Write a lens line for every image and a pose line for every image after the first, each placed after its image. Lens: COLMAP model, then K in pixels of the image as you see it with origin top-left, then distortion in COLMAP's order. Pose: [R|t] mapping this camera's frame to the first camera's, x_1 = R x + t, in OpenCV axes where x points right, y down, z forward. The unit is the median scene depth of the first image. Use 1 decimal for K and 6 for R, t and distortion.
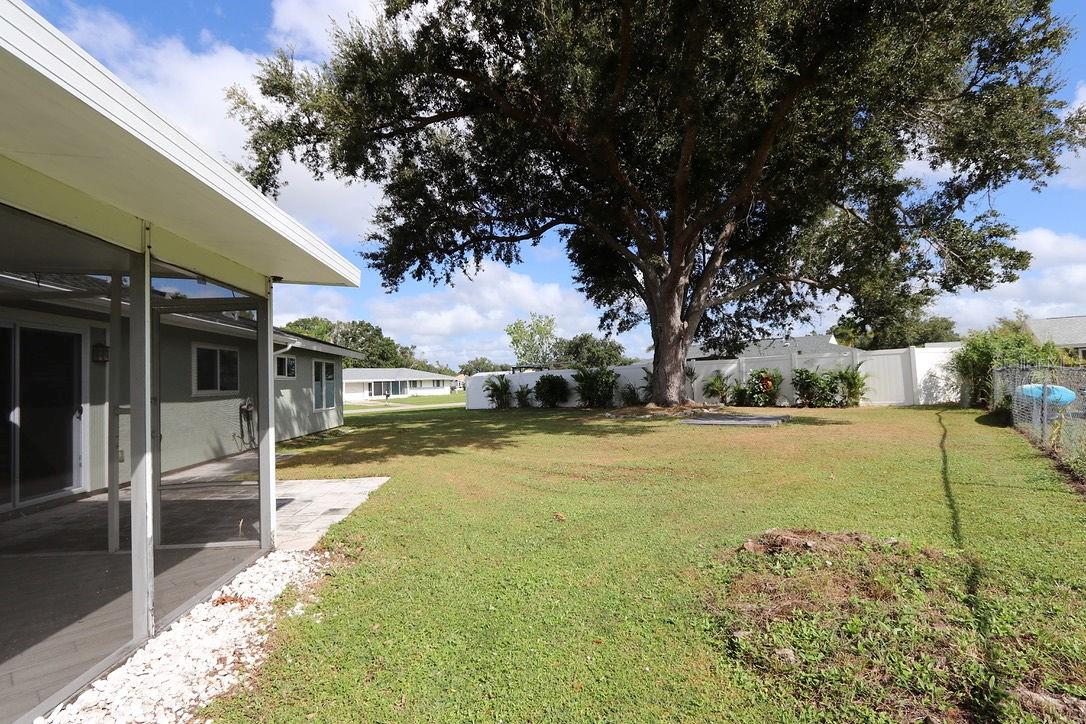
lens RADIAL K [[499.7, 0, 543.0], [0, 499.7, 362.0], [0, 0, 1]] dist [0.000170, 0.000283]
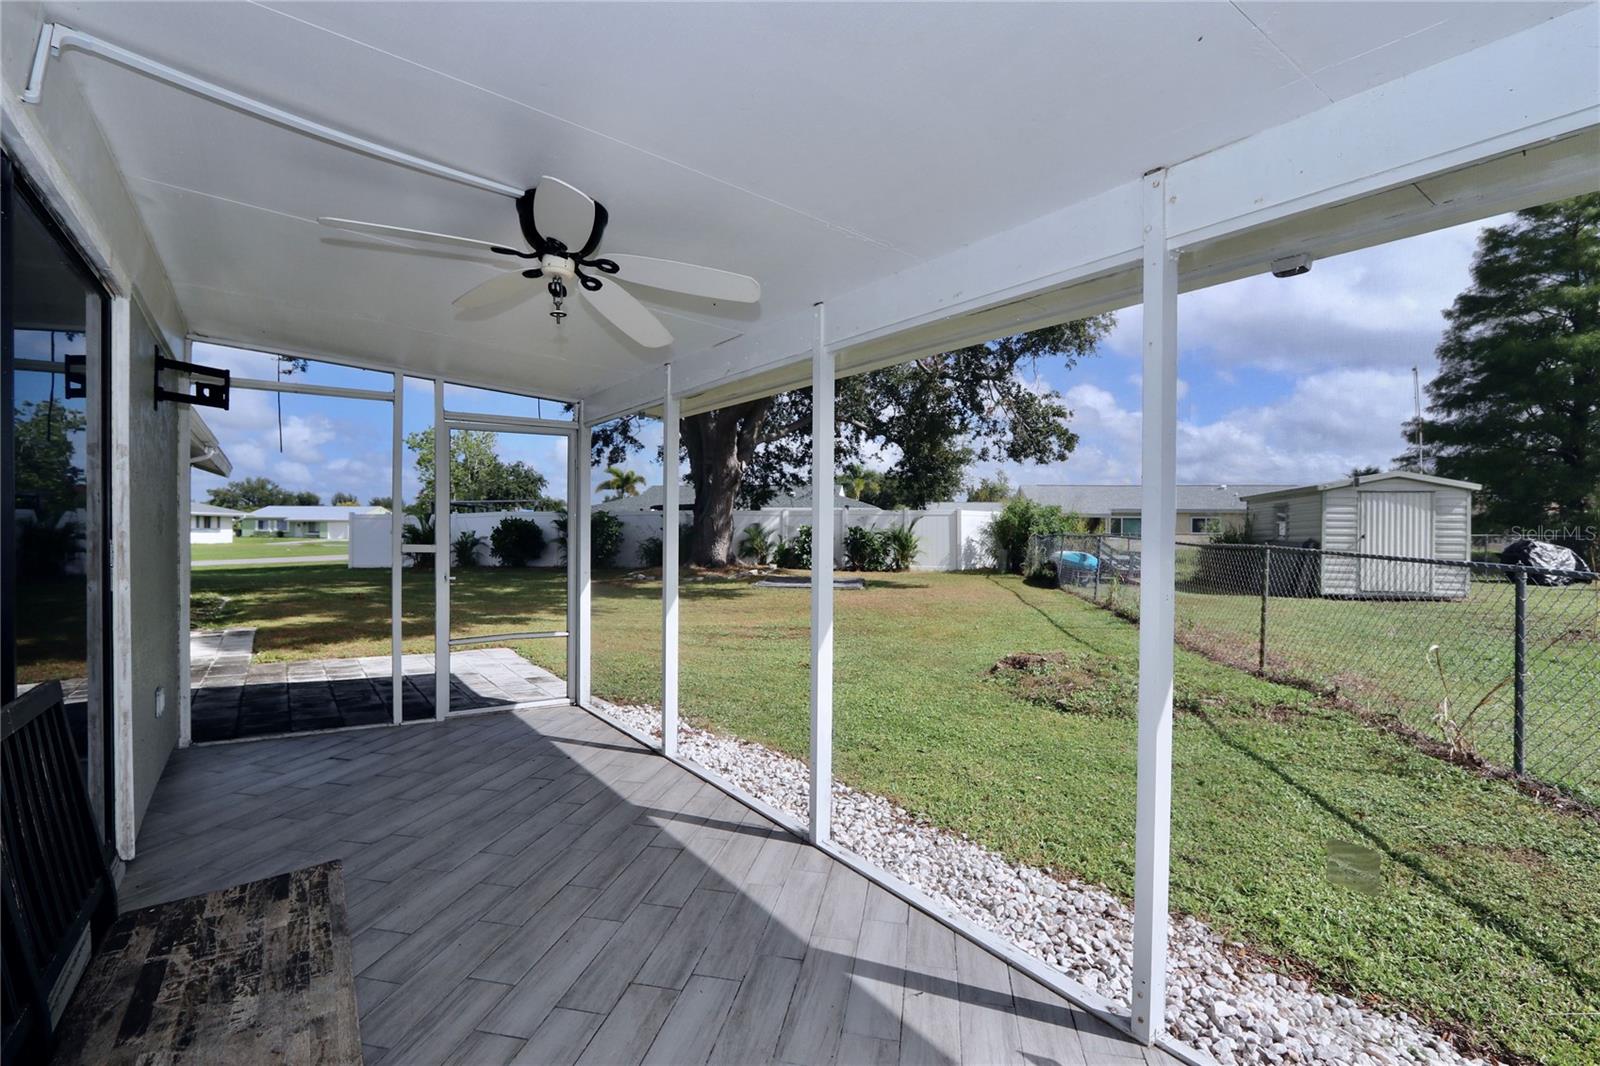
lens RADIAL K [[736.2, 0, 800.0], [0, 736.2, 533.0], [0, 0, 1]] dist [0.000170, 0.000283]
pose [[0.880500, 0.039499, 0.472398, -0.173836], [-0.056680, 0.998146, 0.022187, 0.001398], [-0.470646, -0.046311, 0.881106, -0.086959]]
